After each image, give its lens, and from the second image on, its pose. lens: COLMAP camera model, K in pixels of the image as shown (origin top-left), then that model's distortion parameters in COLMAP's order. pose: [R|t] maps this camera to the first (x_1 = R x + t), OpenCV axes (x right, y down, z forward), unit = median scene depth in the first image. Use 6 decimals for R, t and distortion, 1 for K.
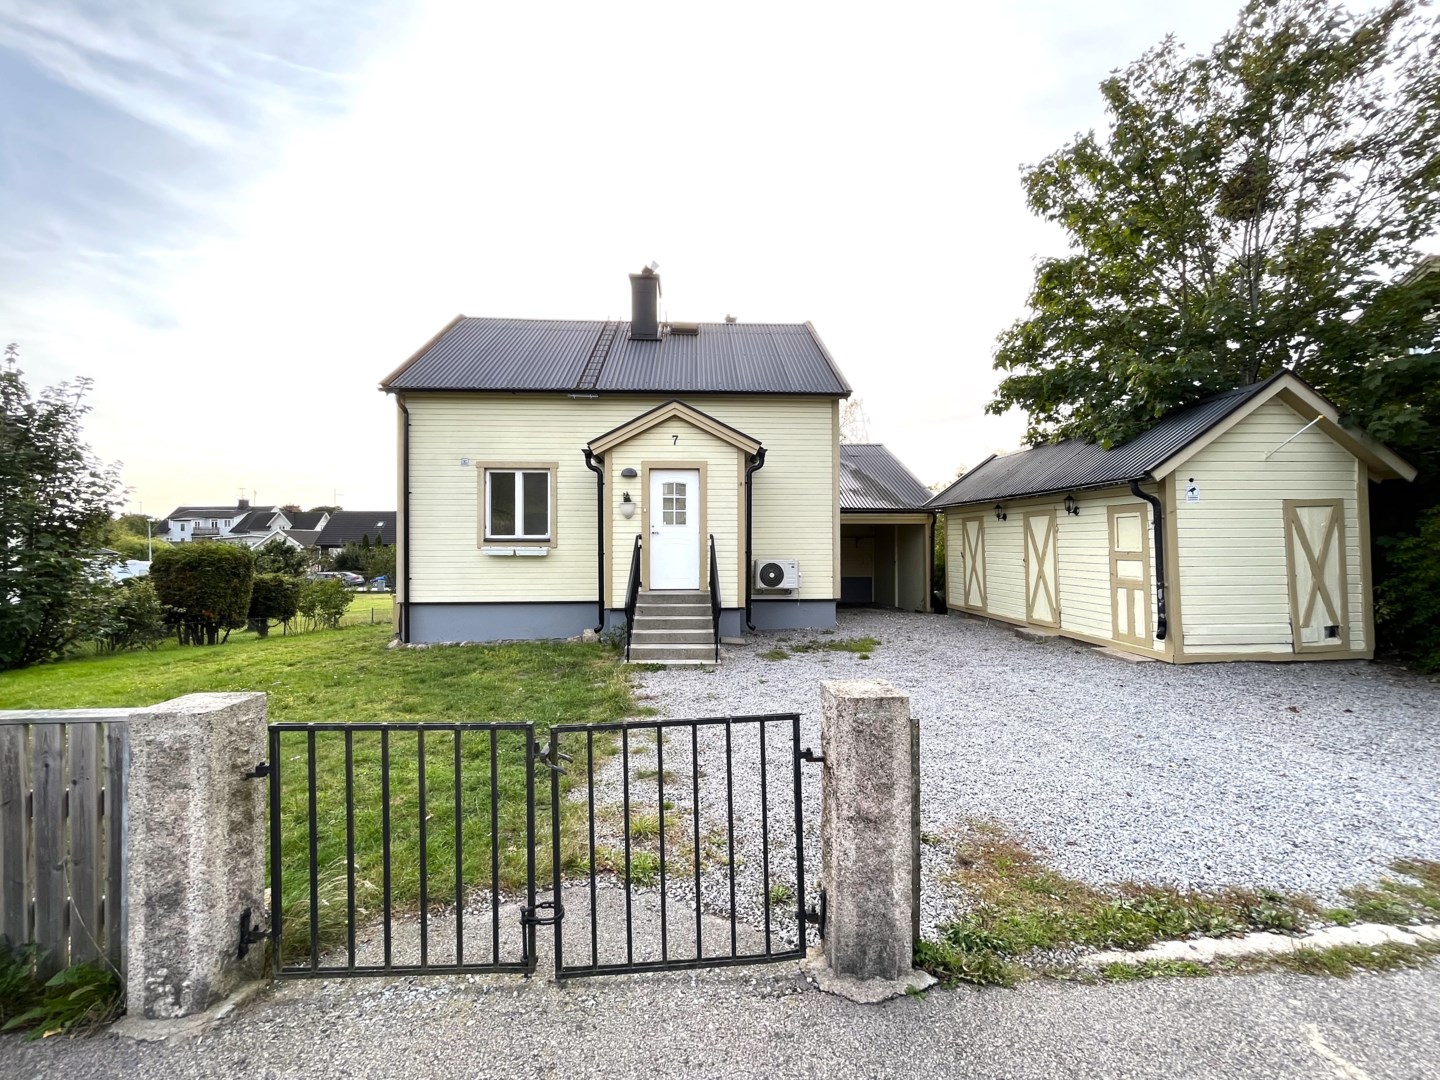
lens RADIAL K [[584.0, 0, 723.2], [0, 584.0, 533.4], [0, 0, 1]] dist [-0.002537, -0.000103]
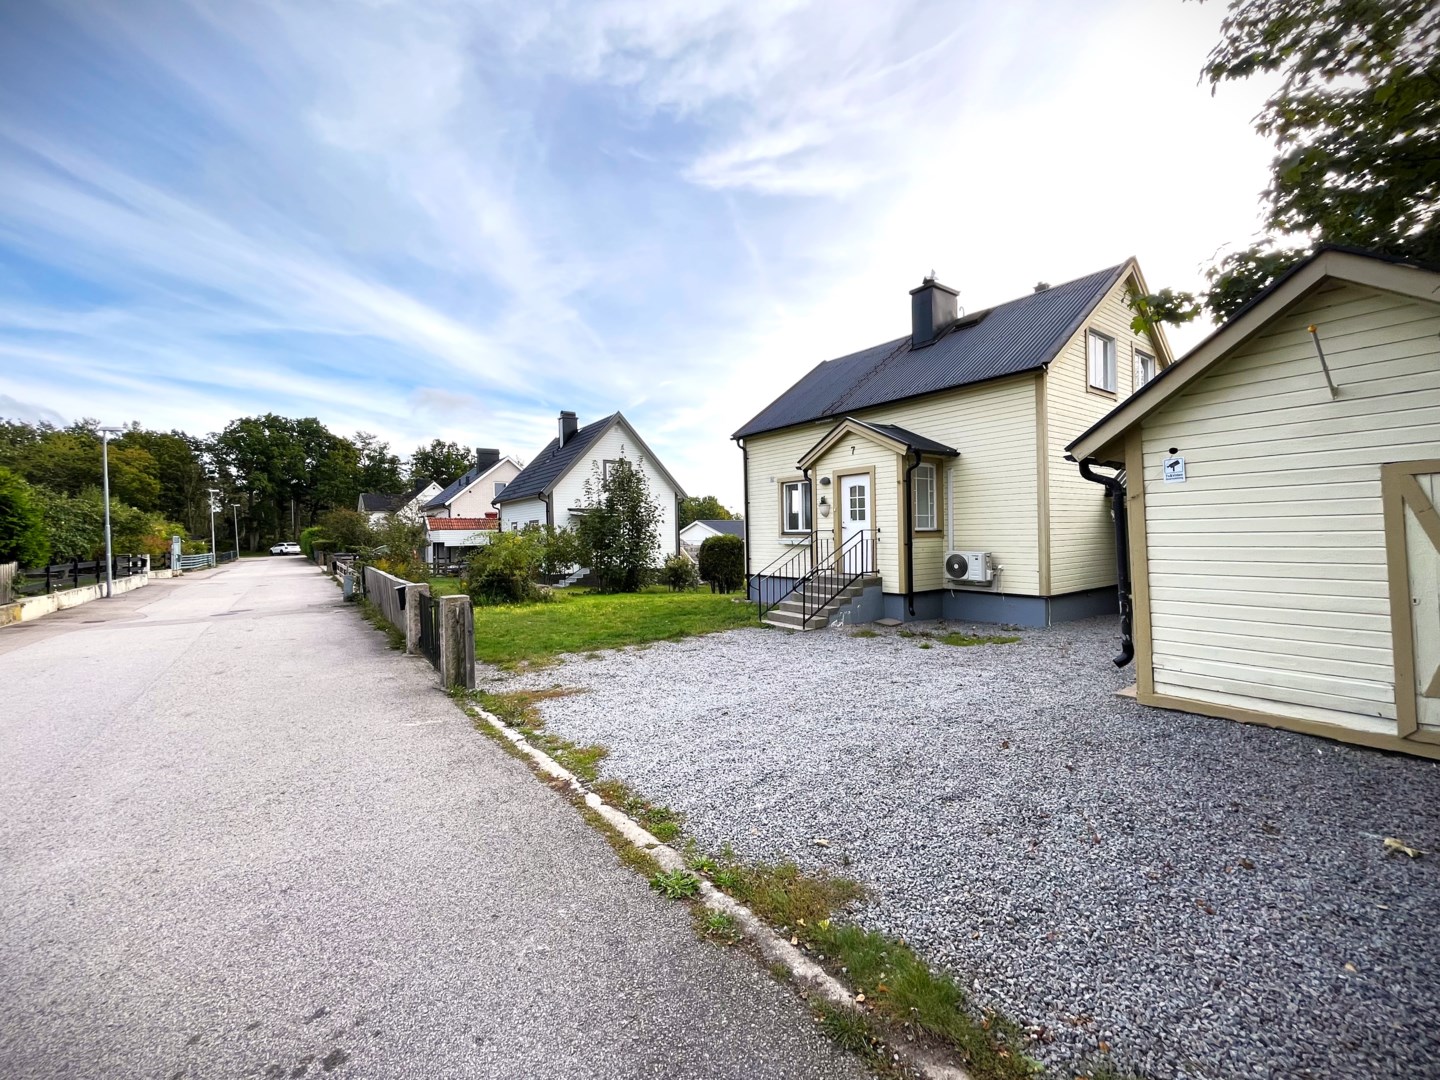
lens RADIAL K [[584.0, 0, 732.3], [0, 584.0, 538.3], [0, 0, 1]] dist [-0.002537, -0.000103]
pose [[0.554717, 0.001688, -0.832037, 0.773756], [0.029502, 0.999329, 0.021697, -0.012059], [0.831516, -0.036583, 0.554295, 0.118803]]
